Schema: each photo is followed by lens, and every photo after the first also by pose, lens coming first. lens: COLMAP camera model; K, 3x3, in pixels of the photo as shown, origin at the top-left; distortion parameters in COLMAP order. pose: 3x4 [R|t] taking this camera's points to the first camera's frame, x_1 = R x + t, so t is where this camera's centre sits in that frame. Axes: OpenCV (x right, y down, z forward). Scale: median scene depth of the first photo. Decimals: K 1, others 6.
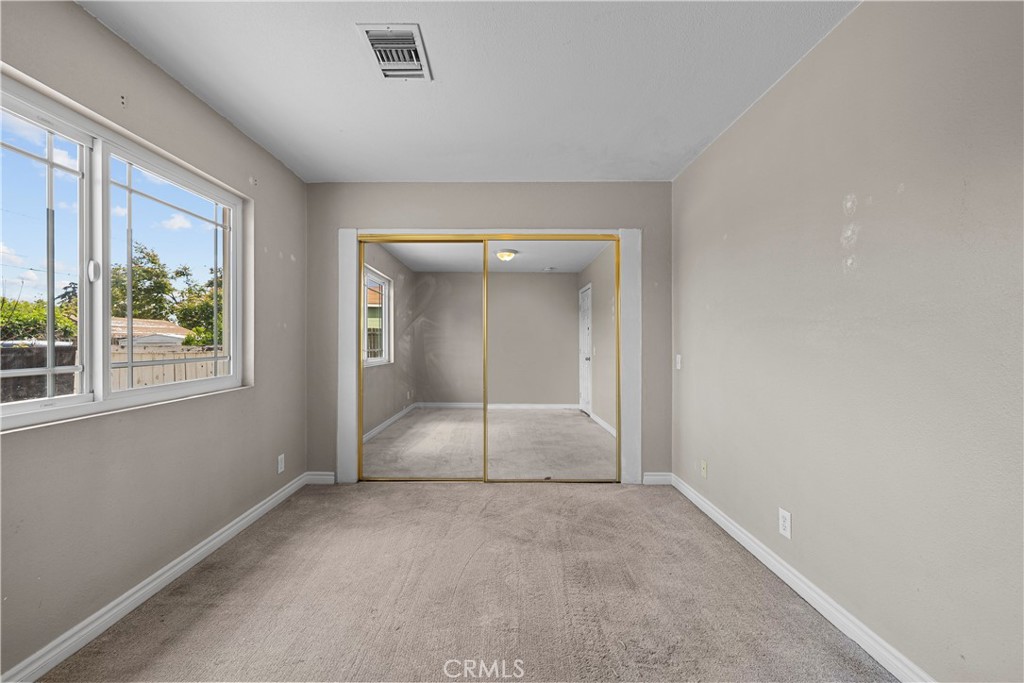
lens RADIAL K [[420.1, 0, 505.9], [0, 420.1, 338.5], [0, 0, 1]] dist [-0.001064, 0.000014]
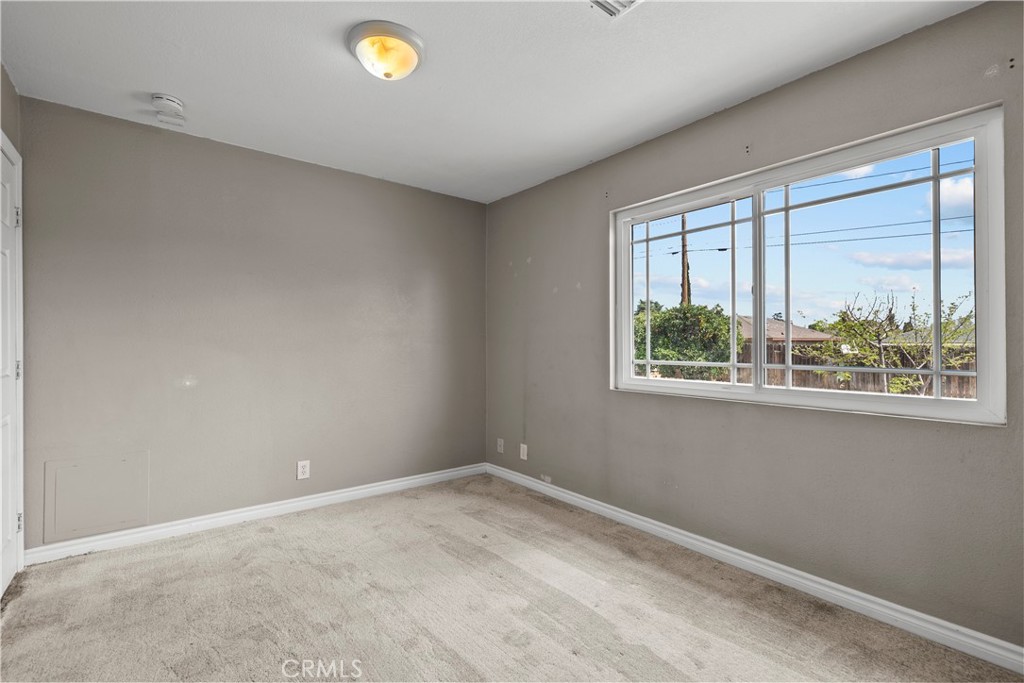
lens RADIAL K [[482.6, 0, 512.0], [0, 482.6, 341.5], [0, 0, 1]] dist [-0.000722, -0.000215]
pose [[-0.786880, -0.007301, -0.617063, 0.472019], [-0.003398, 0.999966, -0.007497, 0.009121], [0.617097, -0.003802, -0.786878, 1.598616]]
